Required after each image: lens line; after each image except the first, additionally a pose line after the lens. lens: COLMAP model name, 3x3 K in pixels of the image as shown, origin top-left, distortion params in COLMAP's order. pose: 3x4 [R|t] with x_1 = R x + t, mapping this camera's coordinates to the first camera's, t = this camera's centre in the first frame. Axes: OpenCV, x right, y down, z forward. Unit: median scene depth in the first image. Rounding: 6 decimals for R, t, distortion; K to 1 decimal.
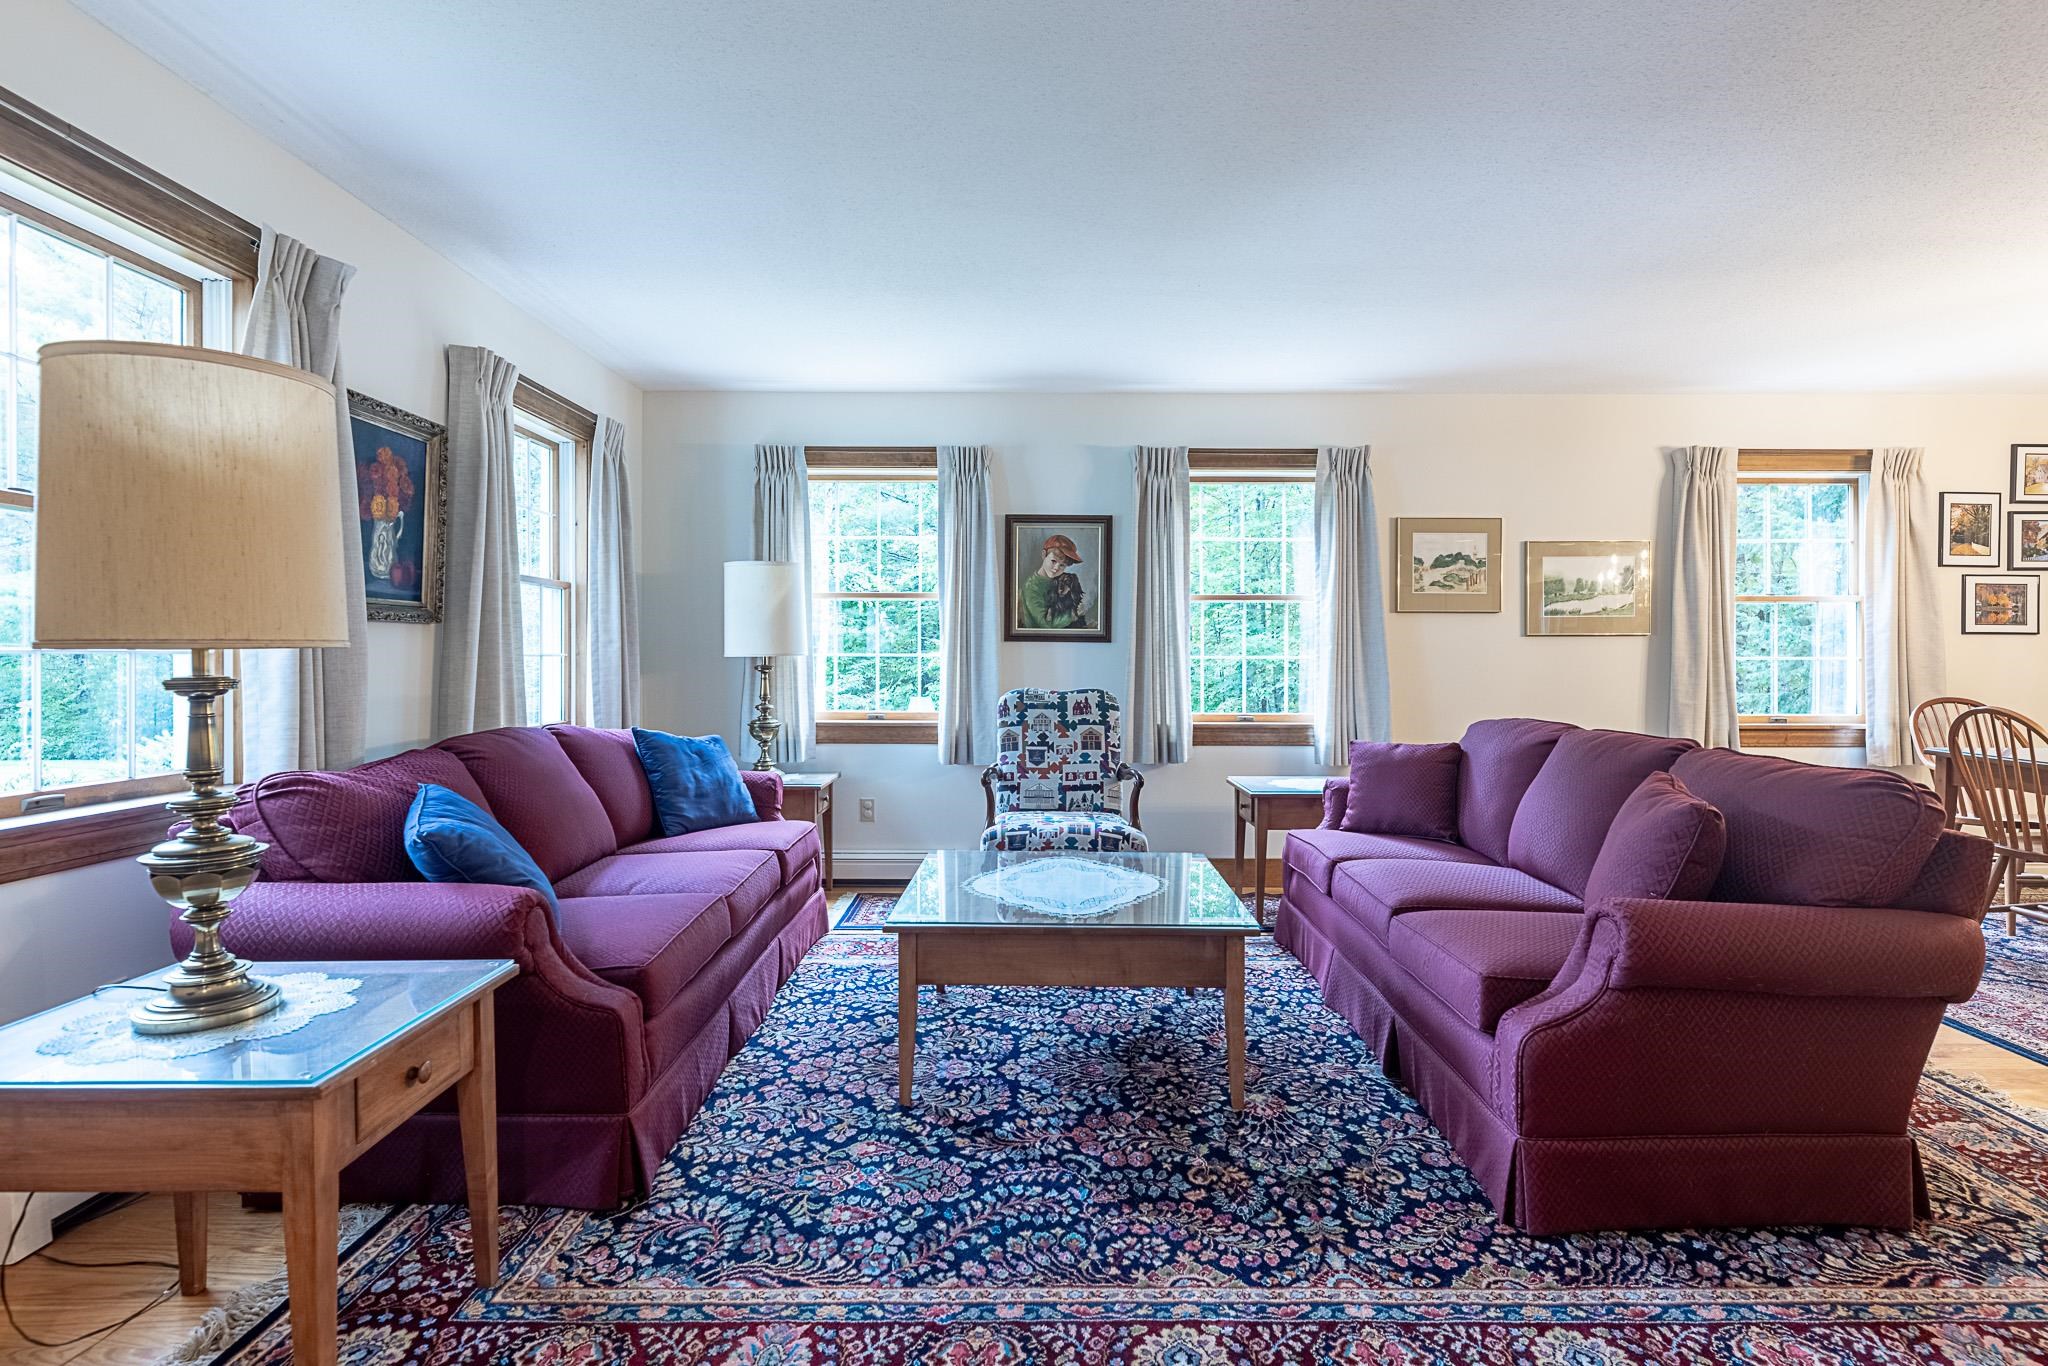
lens RADIAL K [[997.0, 0, 1026.0], [0, 997.0, 668.1], [0, 0, 1]] dist [-0.001821, 0.000081]
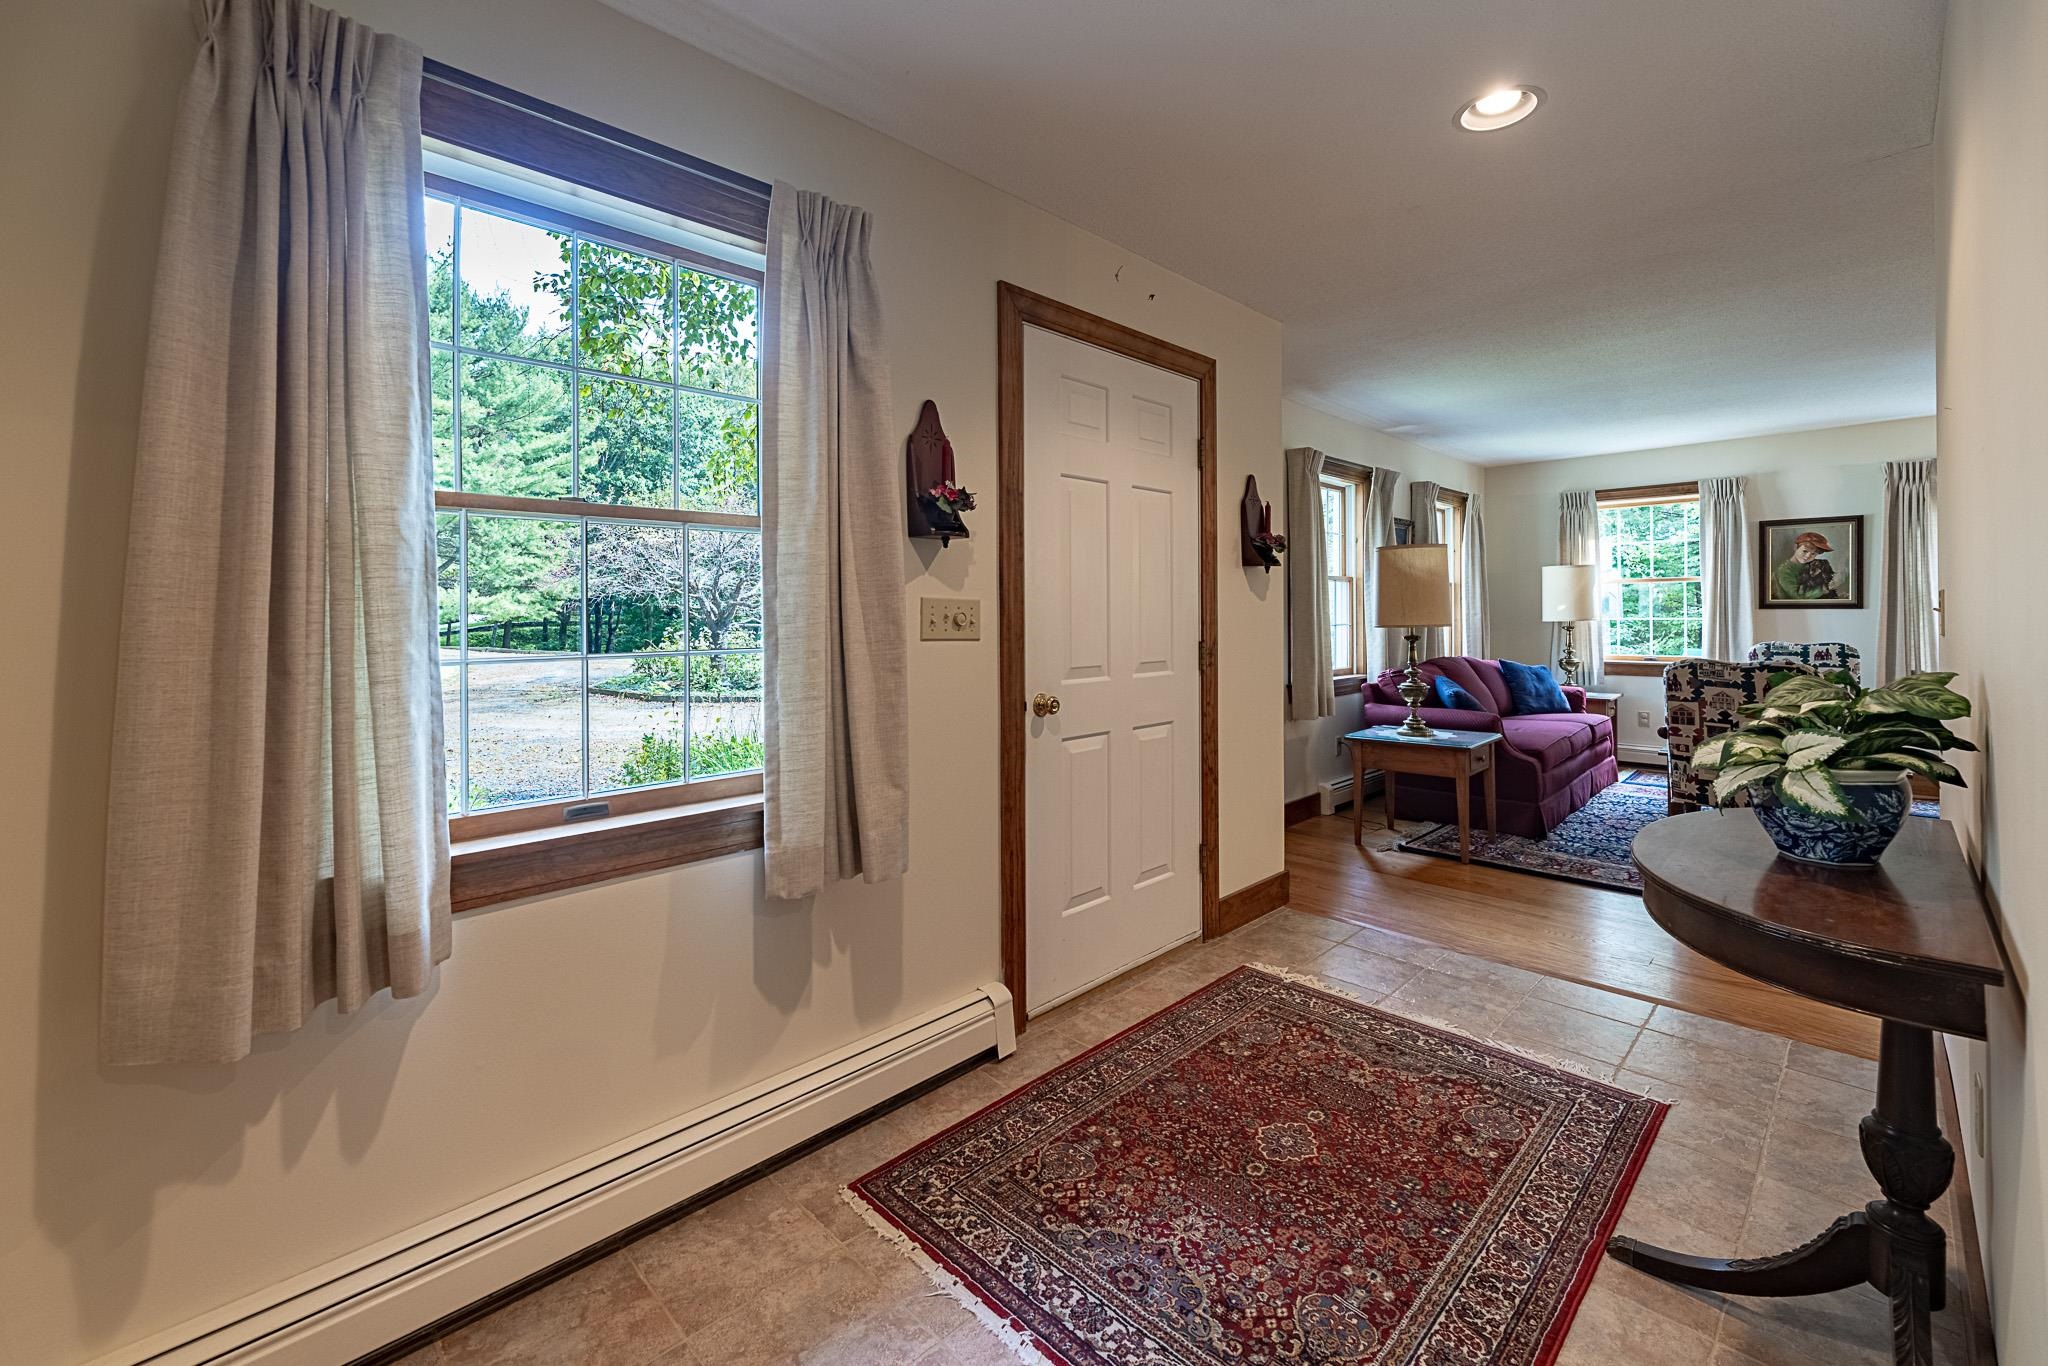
lens RADIAL K [[863.7, 0, 1017.9], [0, 863.7, 618.9], [0, 0, 1]] dist [0.000243, -0.000144]
pose [[0.714458, -0.005991, -0.699653, 0.097417], [0.004816, 0.999982, -0.003645, -0.015101], [0.699662, -0.000765, 0.714474, -0.726891]]
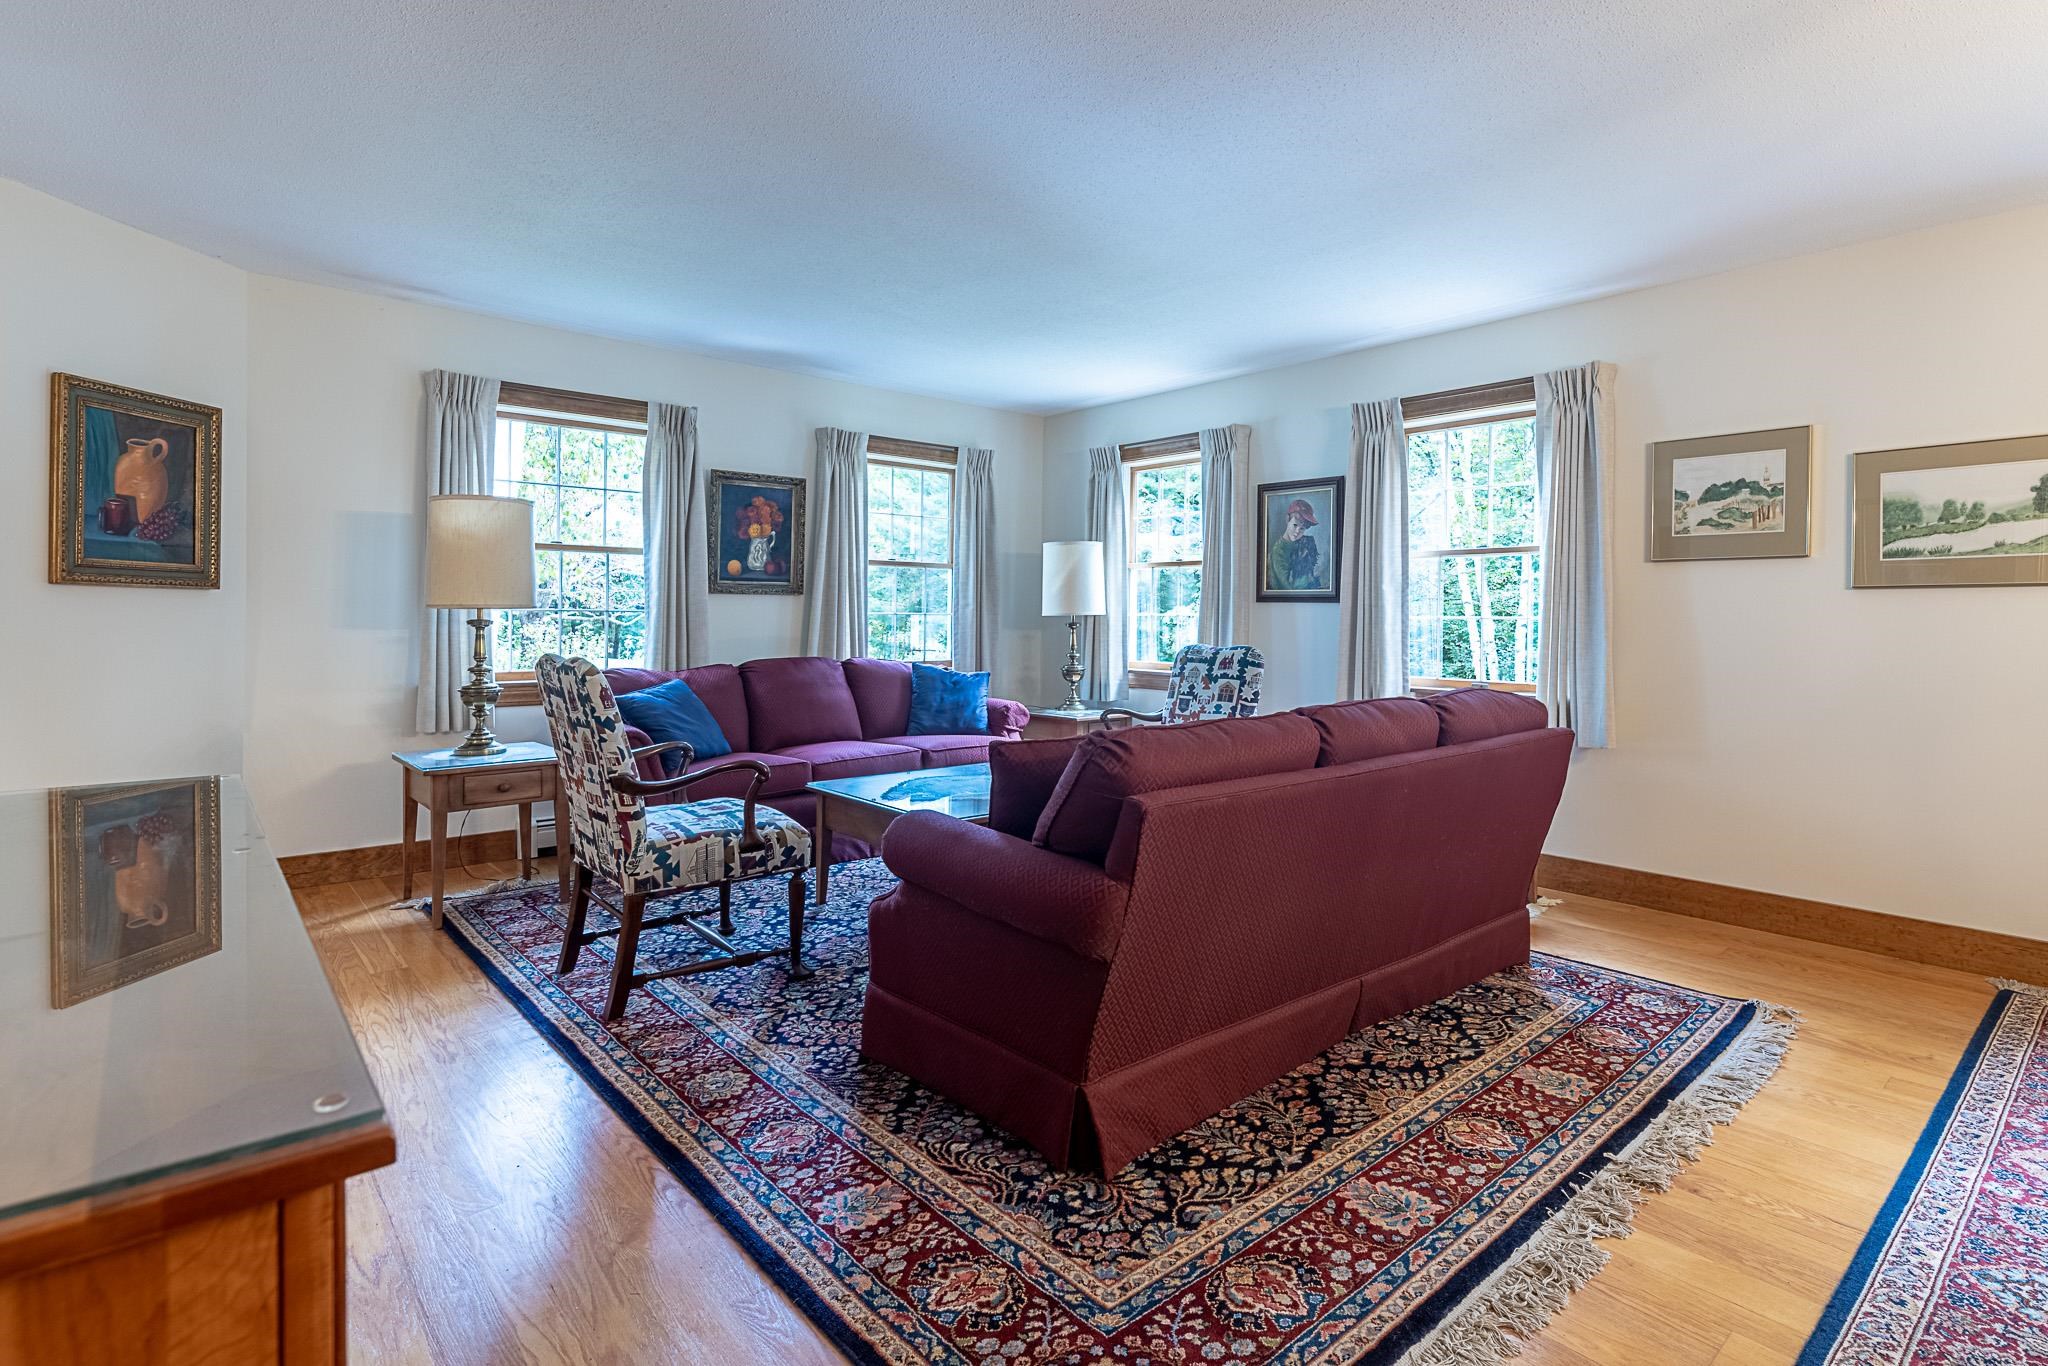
lens RADIAL K [[1001.4, 0, 1070.4], [0, 1001.4, 626.0], [0, 0, 1]] dist [-0.003421, -0.001057]
pose [[0.676640, 0.008867, -0.736260, 0.726891], [-0.013408, 0.999910, -0.000279, 0.001939], [0.736192, 0.010061, 0.676698, 0.134519]]
